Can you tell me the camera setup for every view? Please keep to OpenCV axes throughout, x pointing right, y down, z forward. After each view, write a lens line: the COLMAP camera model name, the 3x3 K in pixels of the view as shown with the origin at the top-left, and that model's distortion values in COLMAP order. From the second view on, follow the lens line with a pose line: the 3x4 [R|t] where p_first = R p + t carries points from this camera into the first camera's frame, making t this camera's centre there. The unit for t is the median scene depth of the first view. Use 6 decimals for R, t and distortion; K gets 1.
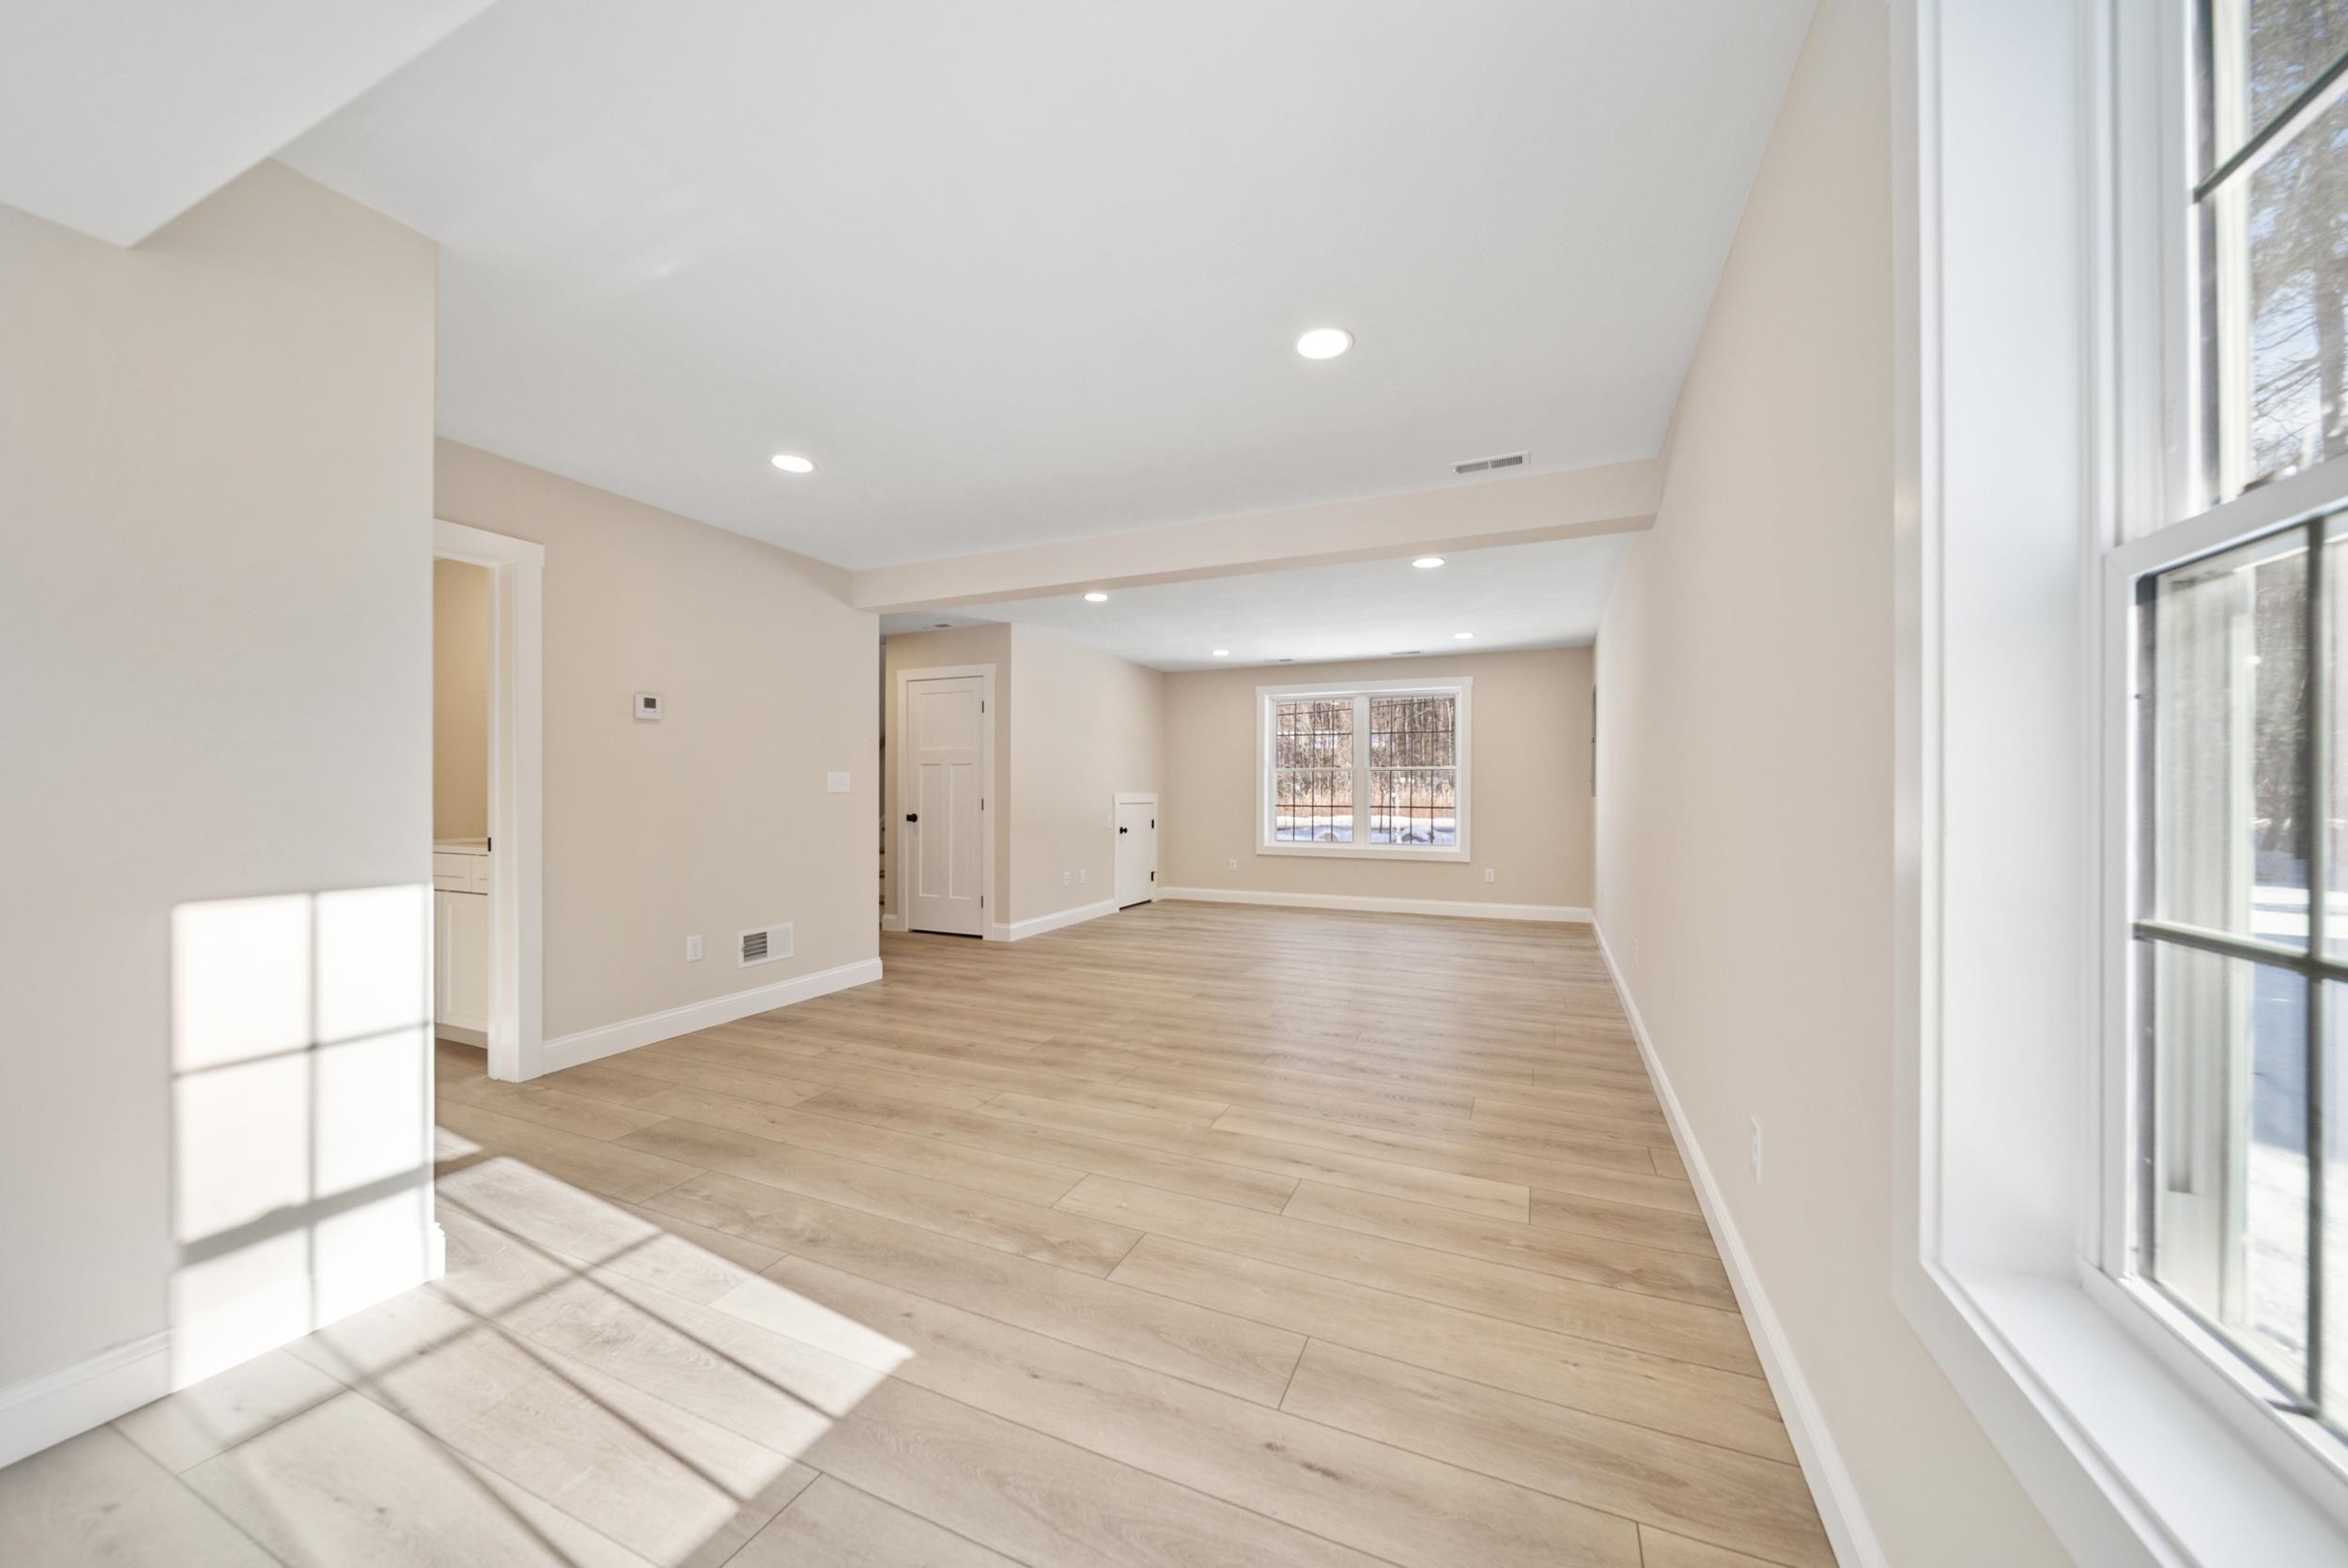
lens RADIAL K [[832.3, 0, 1171.0], [0, 832.3, 789.7], [0, 0, 1]] dist [-0.001241, 0.000087]
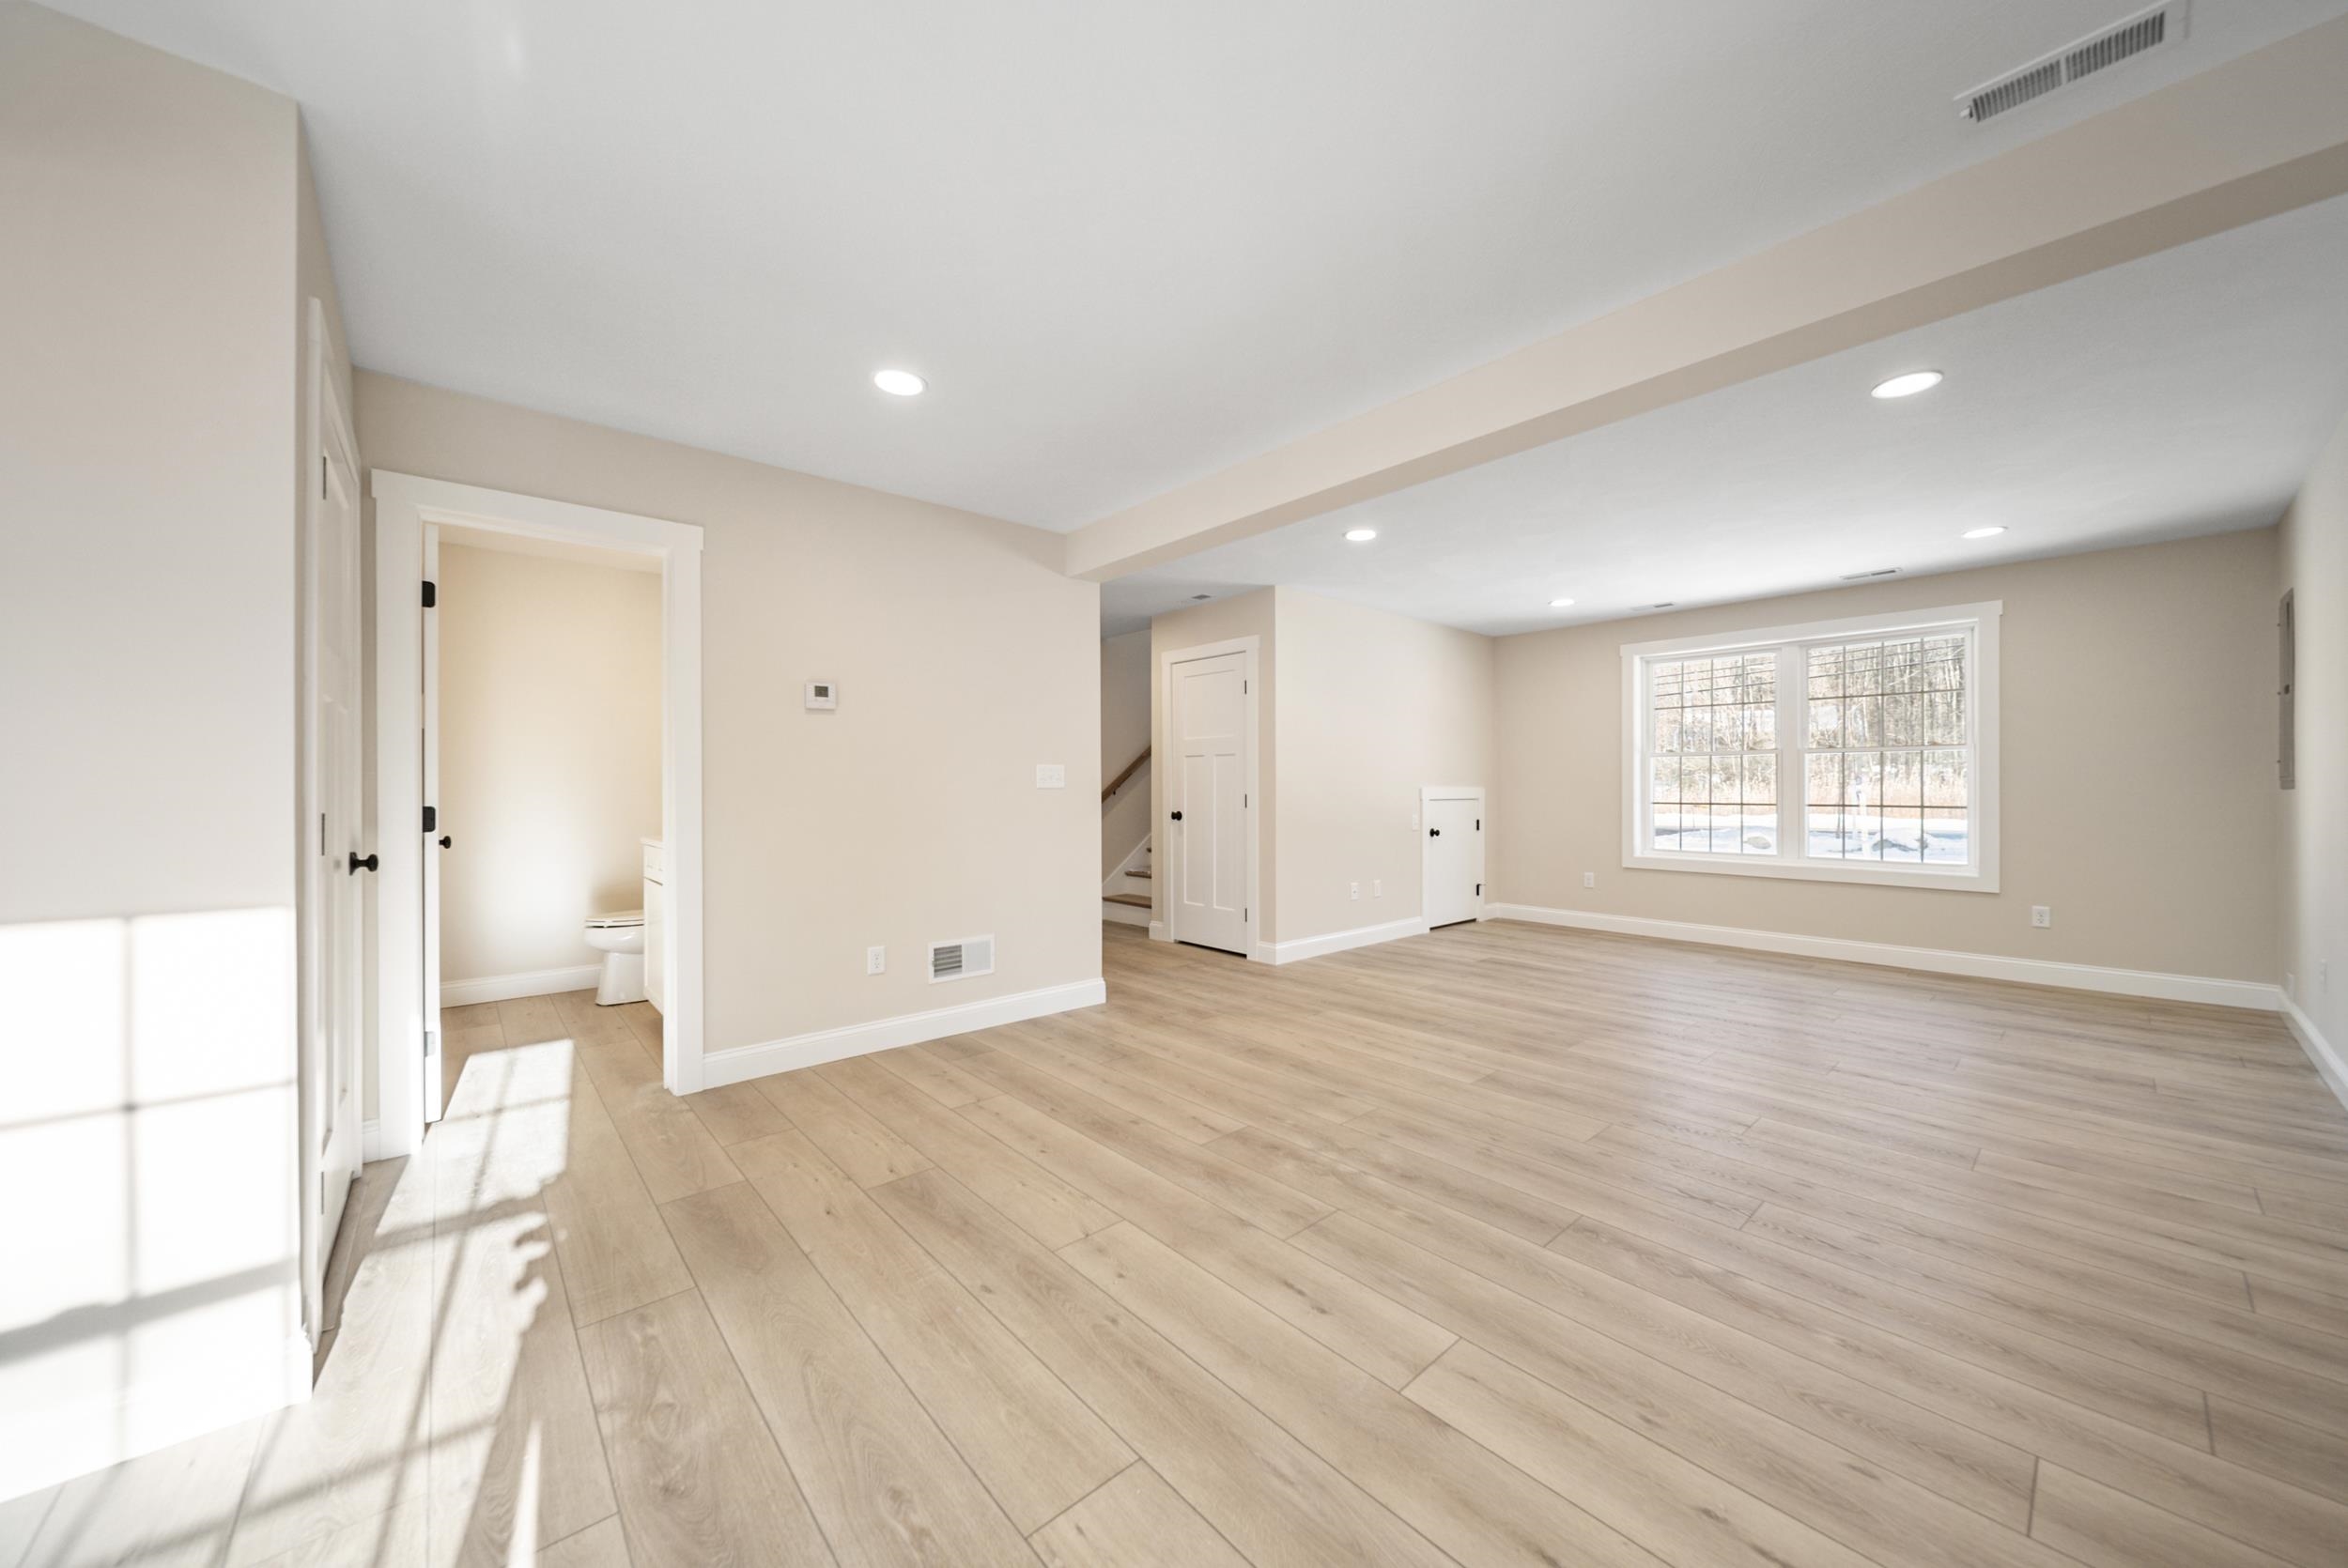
lens RADIAL K [[832.3, 0, 1170.1], [0, 832.3, 782.3], [0, 0, 1]] dist [-0.001241, 0.000087]
pose [[0.907662, -0.007100, -0.419641, 0.102852], [0.006194, 0.999975, -0.003523, 0.001263], [0.419656, 0.000598, 0.907683, 0.313510]]
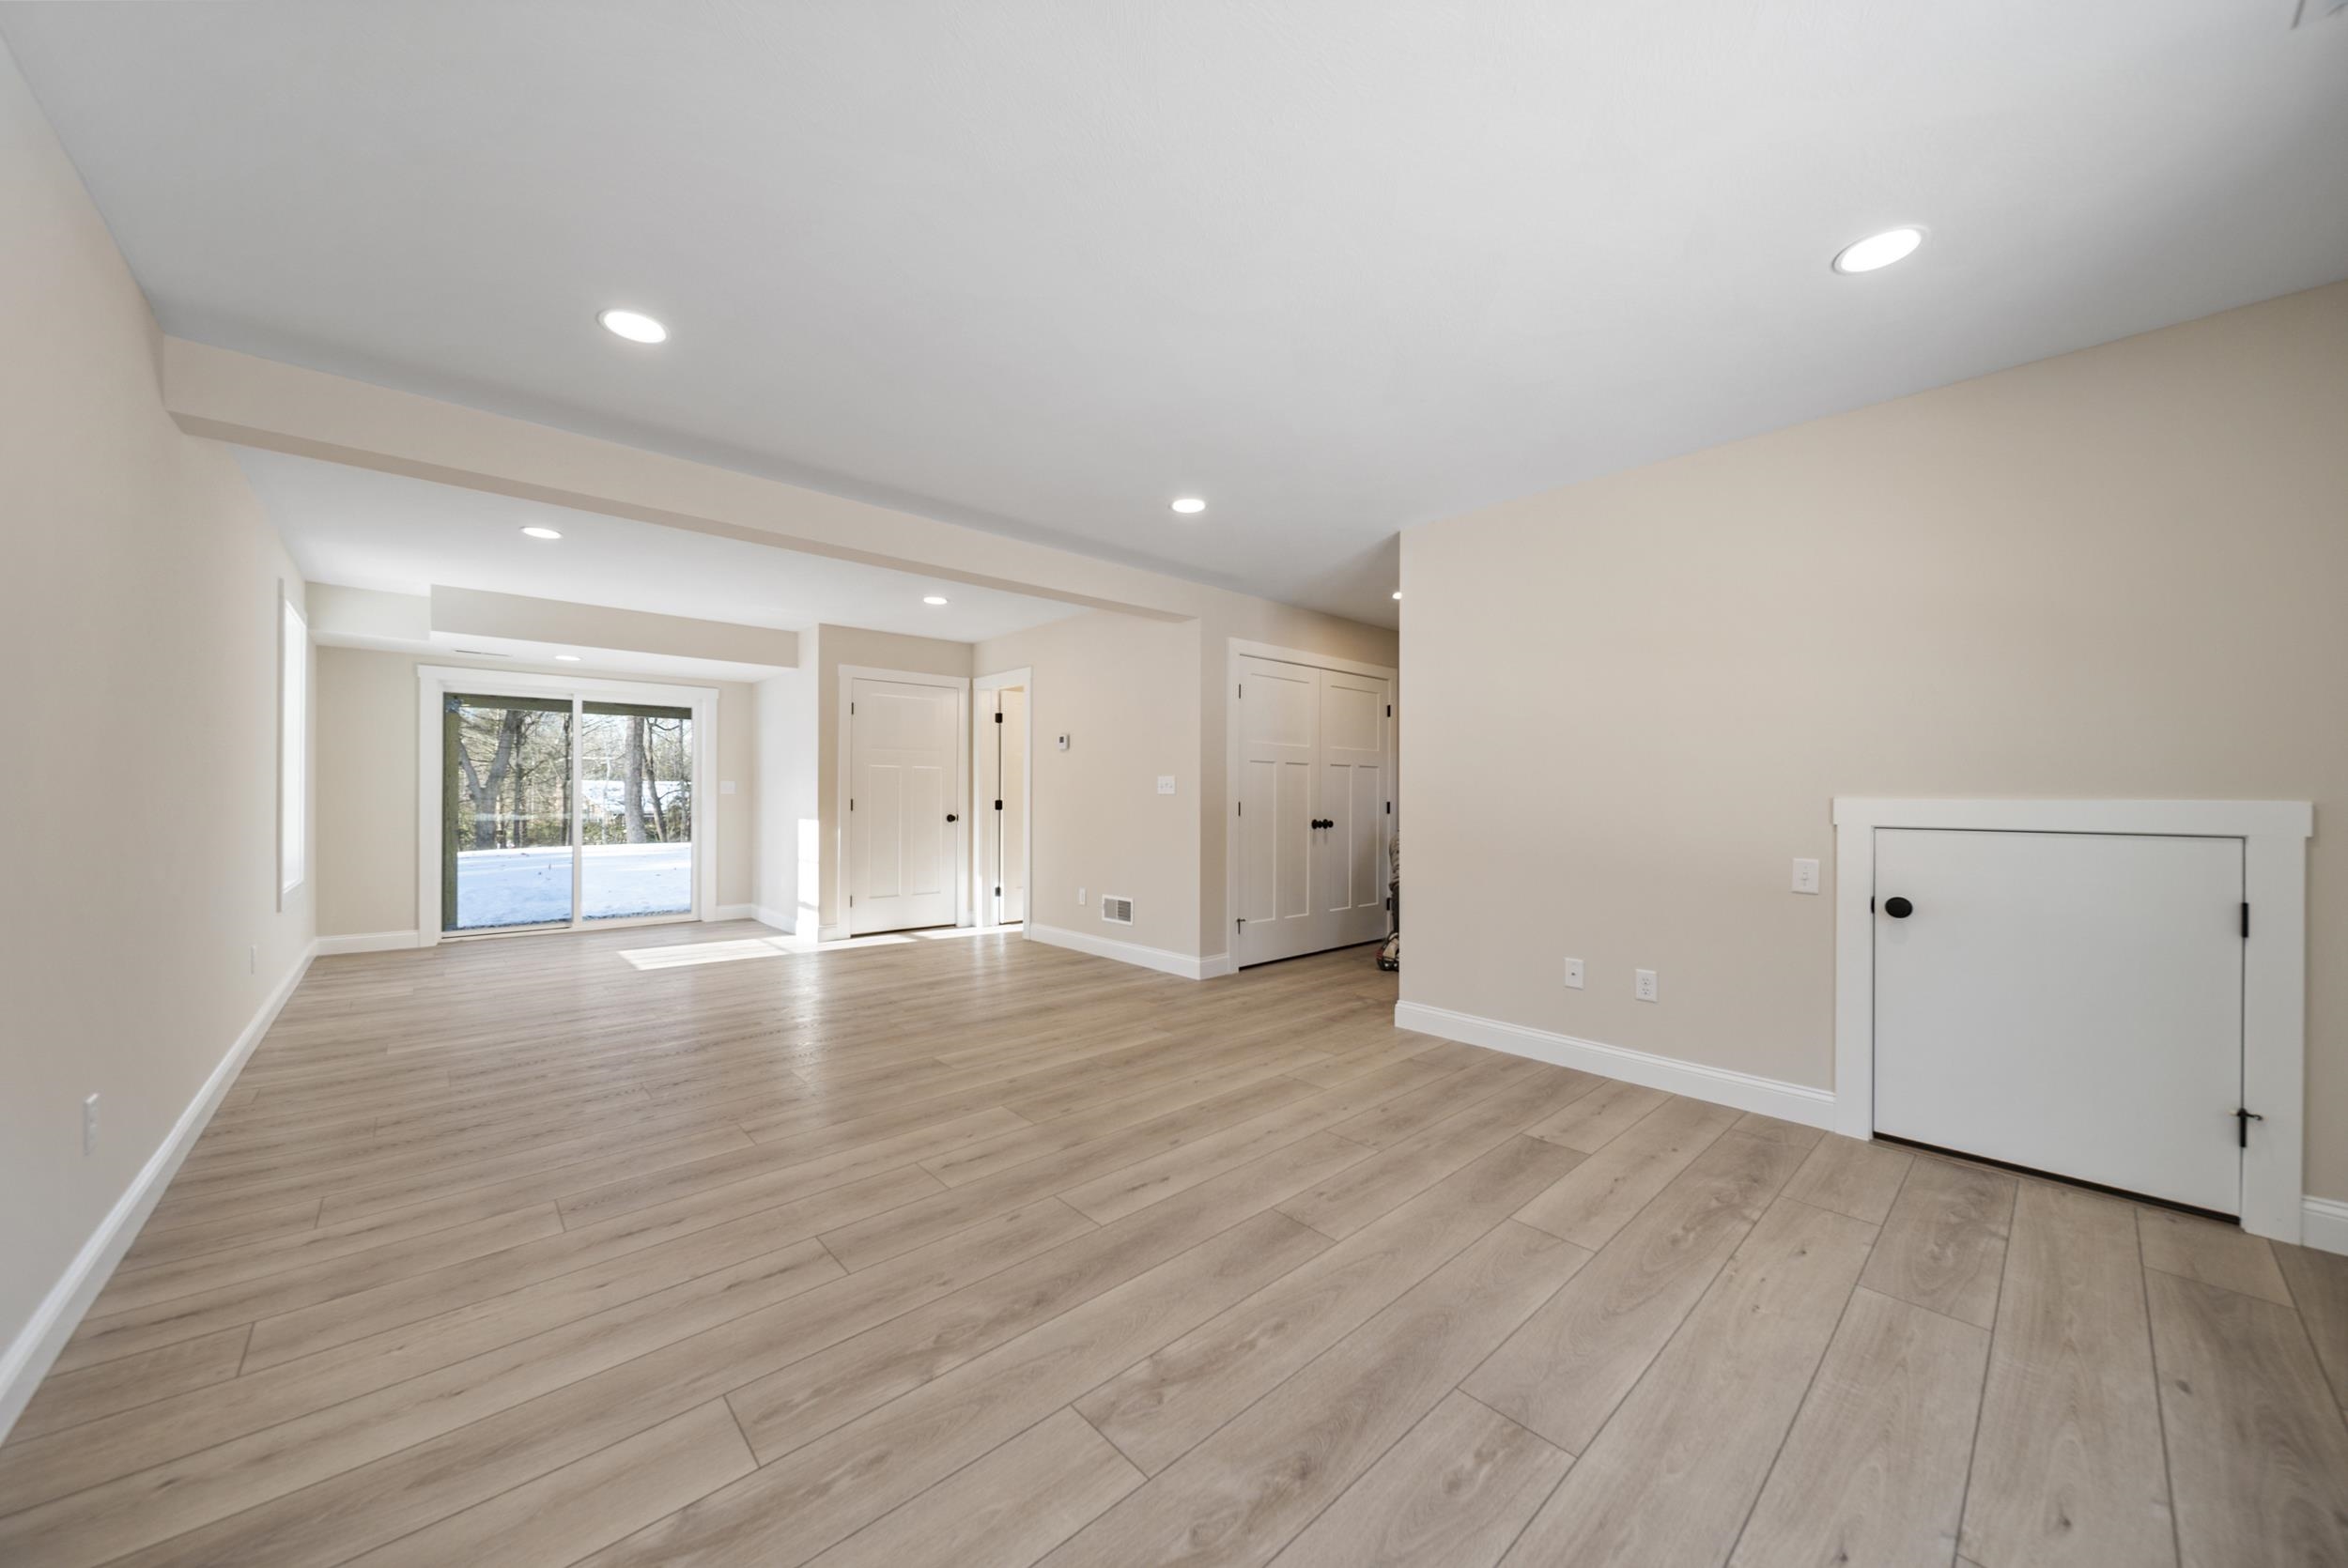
lens RADIAL K [[832.3, 0, 1174.2], [0, 832.3, 792.6], [0, 0, 1]] dist [-0.001241, 0.000087]
pose [[-0.409034, -0.004666, -0.912507, 0.753539], [-0.000721, 0.999988, -0.004790, 0.008234], [0.912519, -0.001301, -0.409032, 1.794979]]
